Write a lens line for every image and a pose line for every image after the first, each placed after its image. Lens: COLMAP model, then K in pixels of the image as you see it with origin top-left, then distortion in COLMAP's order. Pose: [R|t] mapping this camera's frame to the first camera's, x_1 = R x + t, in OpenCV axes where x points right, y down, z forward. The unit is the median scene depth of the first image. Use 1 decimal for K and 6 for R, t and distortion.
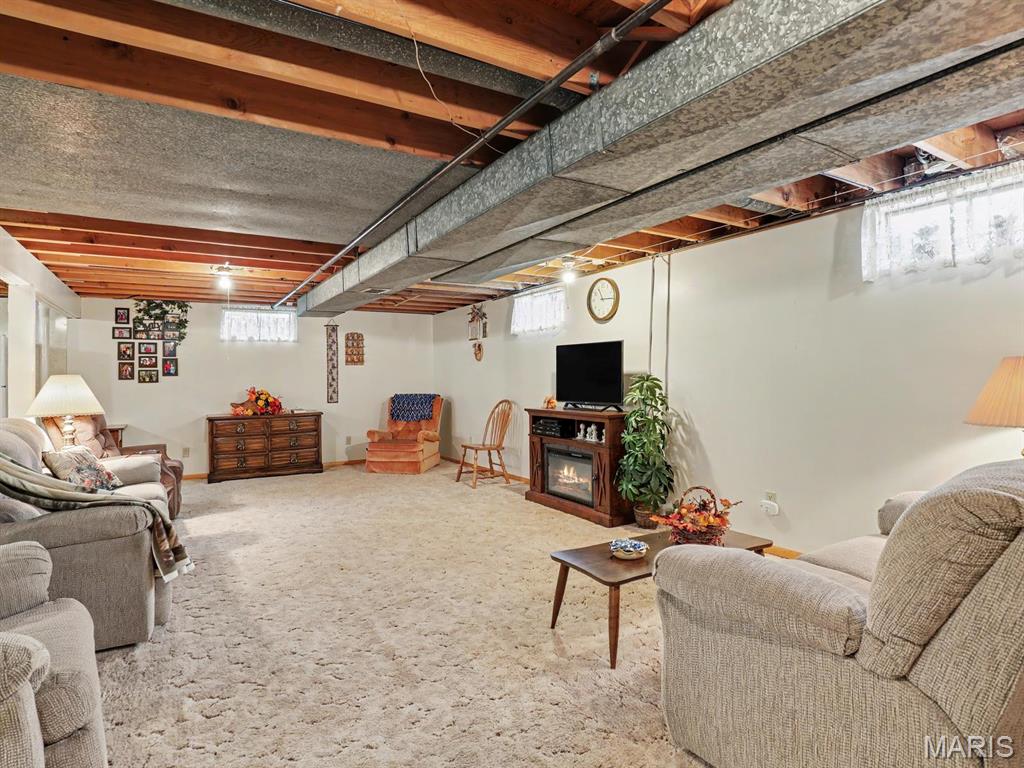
lens RADIAL K [[557.7, 0, 516.4], [0, 557.7, 370.4], [0, 0, 1]] dist [-0.033502, 0.000261]
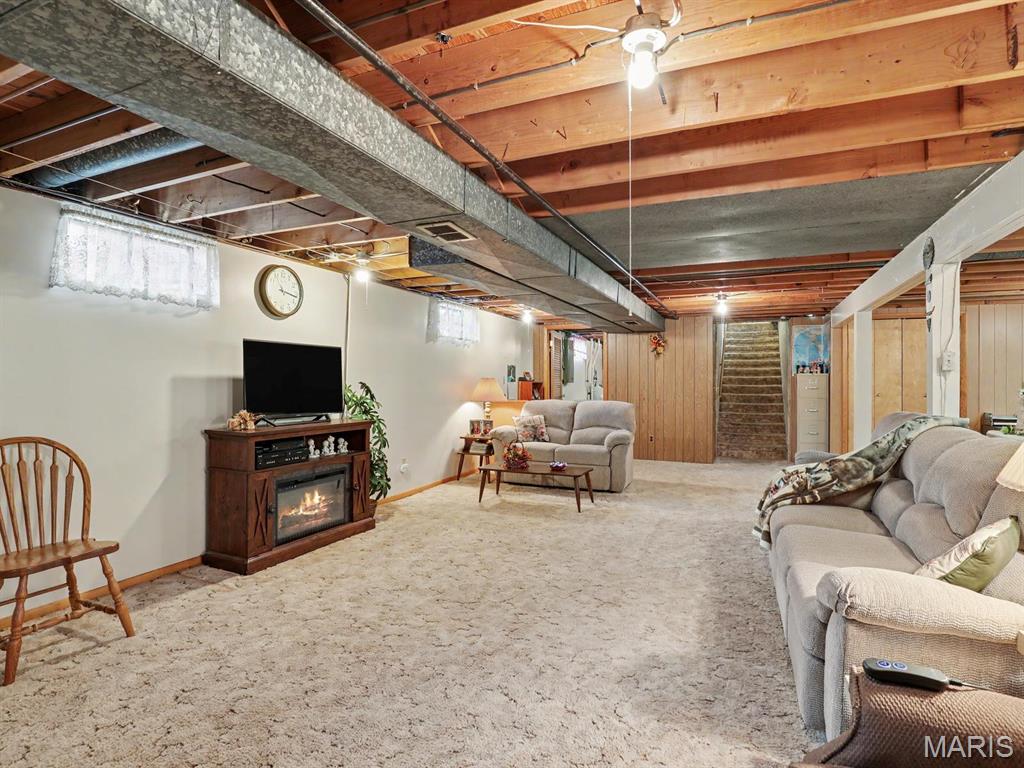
lens RADIAL K [[531.7, 0, 510.4], [0, 531.7, 385.4], [0, 0, 1]] dist [-0.029773, 0.001898]
pose [[-0.560718, 0.003017, 0.828001, -0.745010], [-0.006135, 0.999951, -0.007798, 0.018914], [-0.827984, -0.009452, -0.560672, 1.246557]]
